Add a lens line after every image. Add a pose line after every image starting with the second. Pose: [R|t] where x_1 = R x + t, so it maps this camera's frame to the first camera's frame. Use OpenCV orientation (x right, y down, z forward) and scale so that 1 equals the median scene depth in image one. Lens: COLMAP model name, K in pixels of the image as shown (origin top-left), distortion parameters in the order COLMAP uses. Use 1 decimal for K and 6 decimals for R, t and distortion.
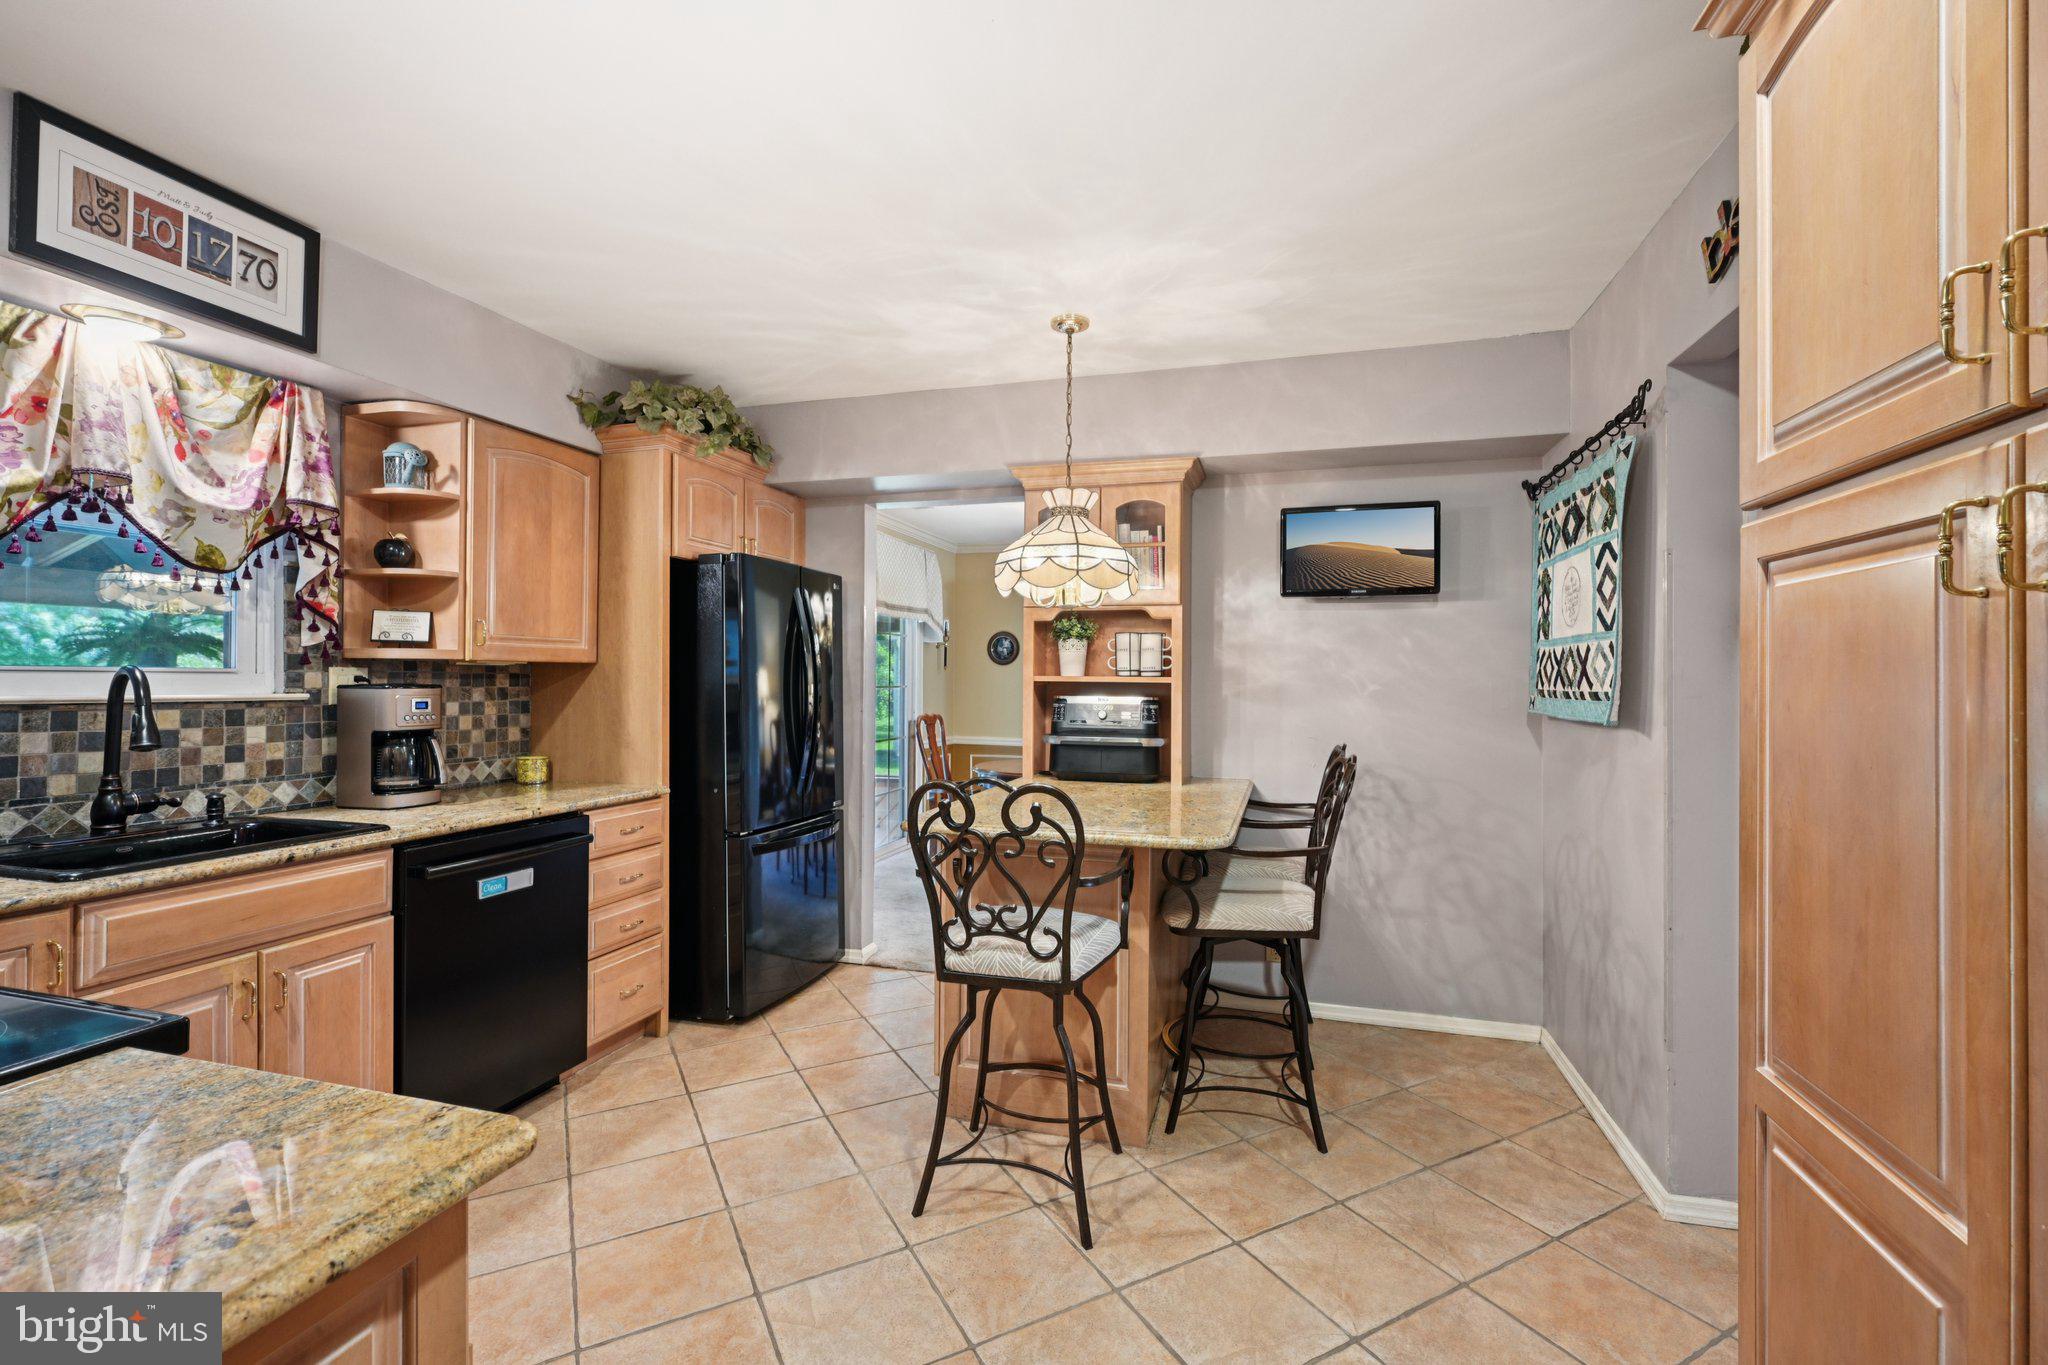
lens RADIAL K [[889.3, 0, 1027.1], [0, 889.3, 672.7], [0, 0, 1]] dist [-0.001211, -0.000541]
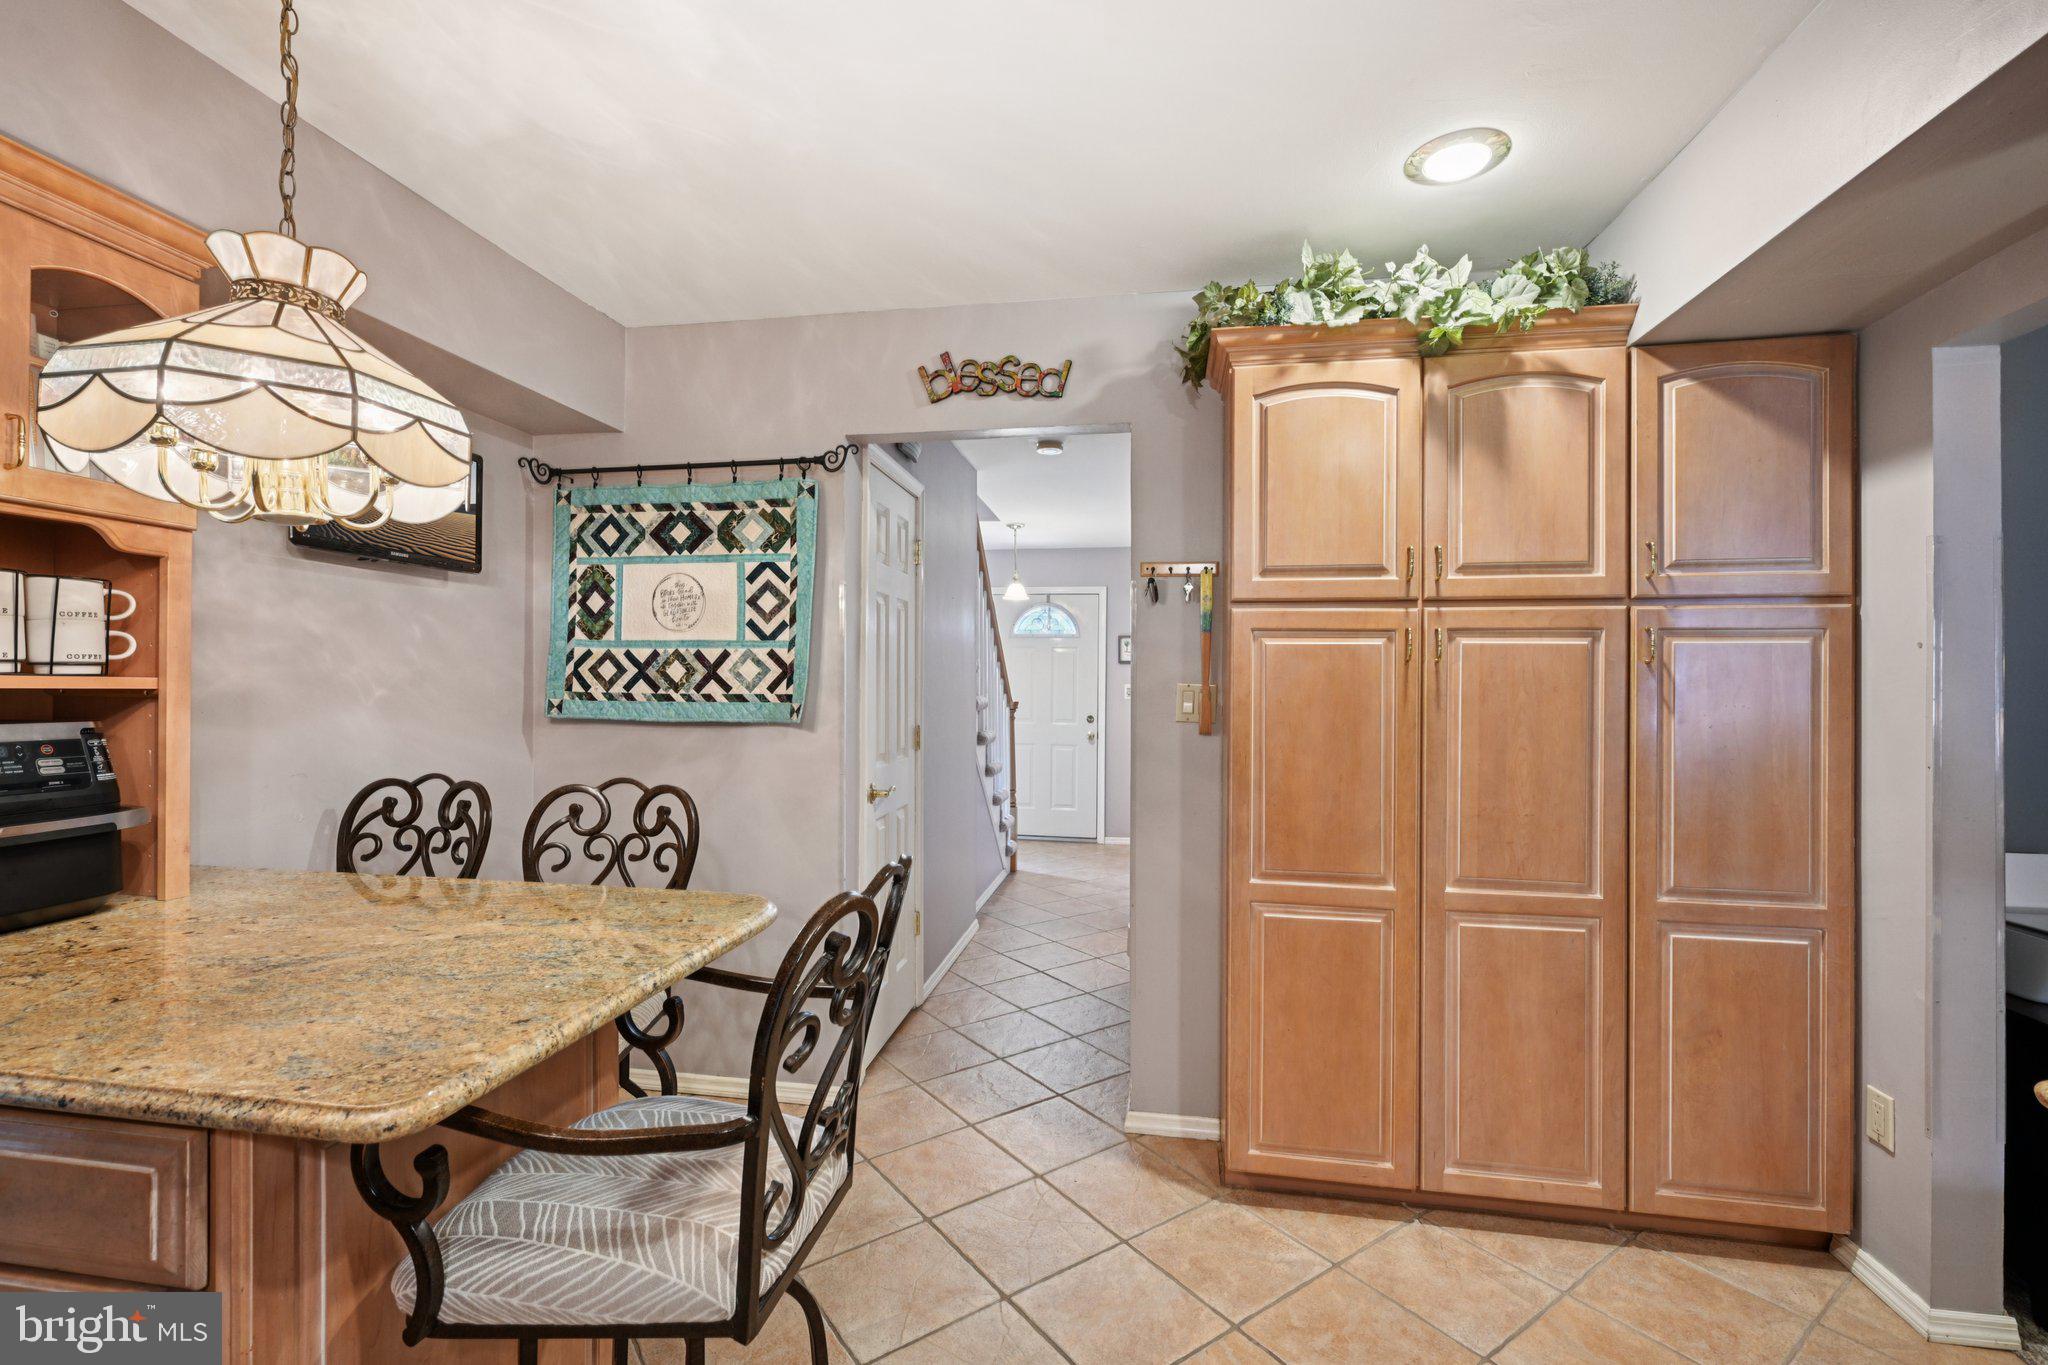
lens RADIAL K [[883.7, 0, 1015.3], [0, 883.7, 694.3], [0, 0, 1]] dist [0.002031, -0.000163]
pose [[-0.097413, -0.017535, 0.995090, -0.489199], [-0.016566, 0.999735, 0.015995, -0.001467], [-0.995106, -0.014926, -0.097678, 0.778498]]
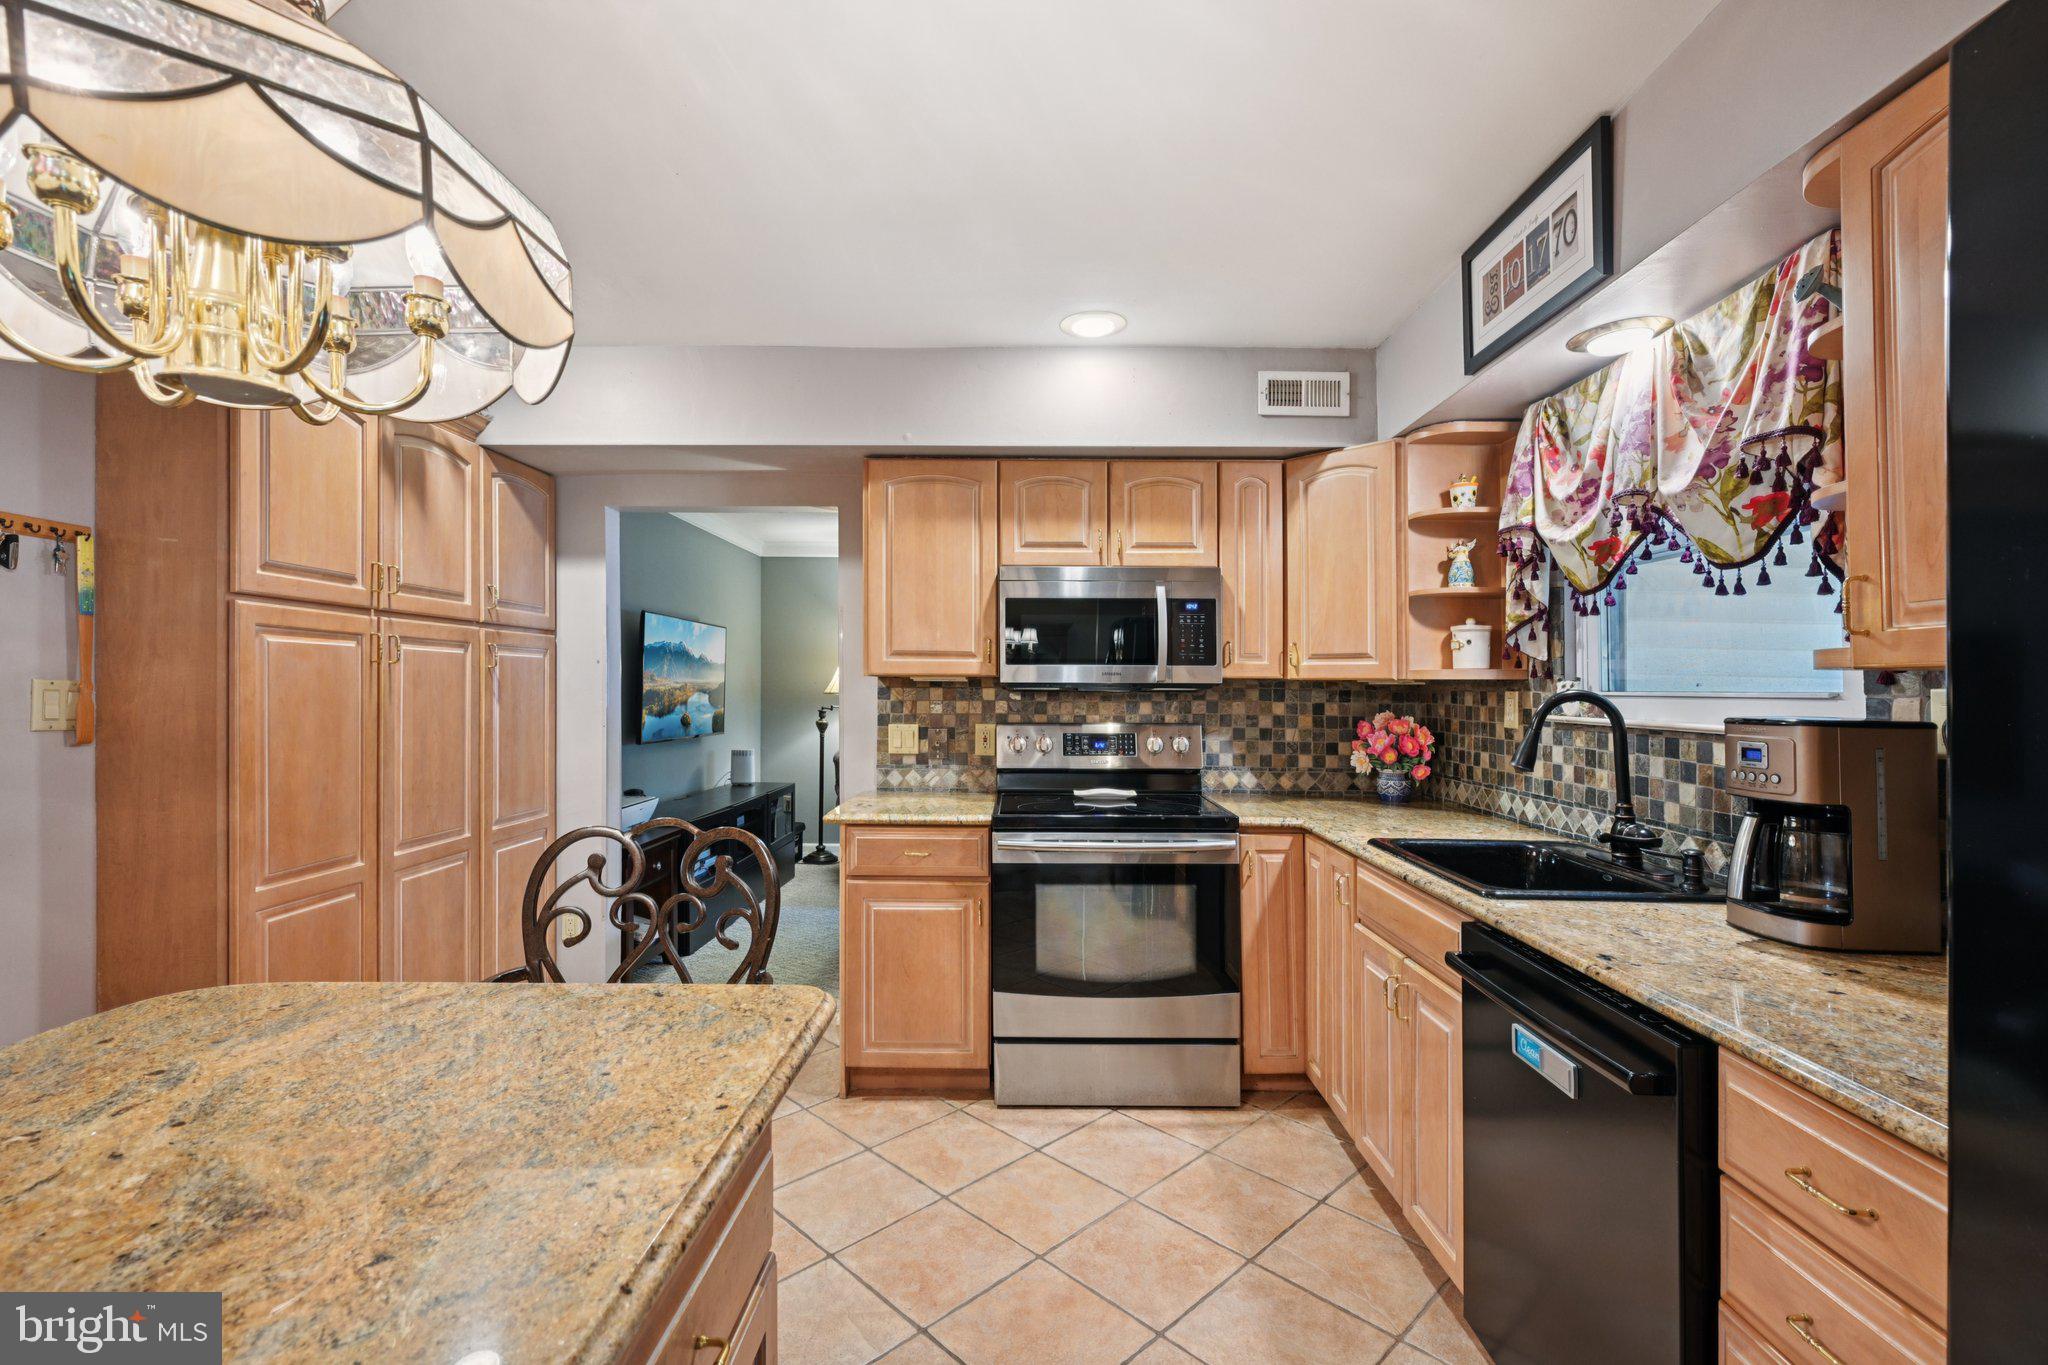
lens RADIAL K [[895.9, 0, 1020.9], [0, 895.9, 683.6], [0, 0, 1]] dist [-0.001681, -0.000305]
pose [[-0.968292, -0.014224, -0.249416, -0.115871], [-0.010626, 0.999819, -0.015767, 0.005648], [0.249596, -0.012617, -0.968268, 1.475699]]
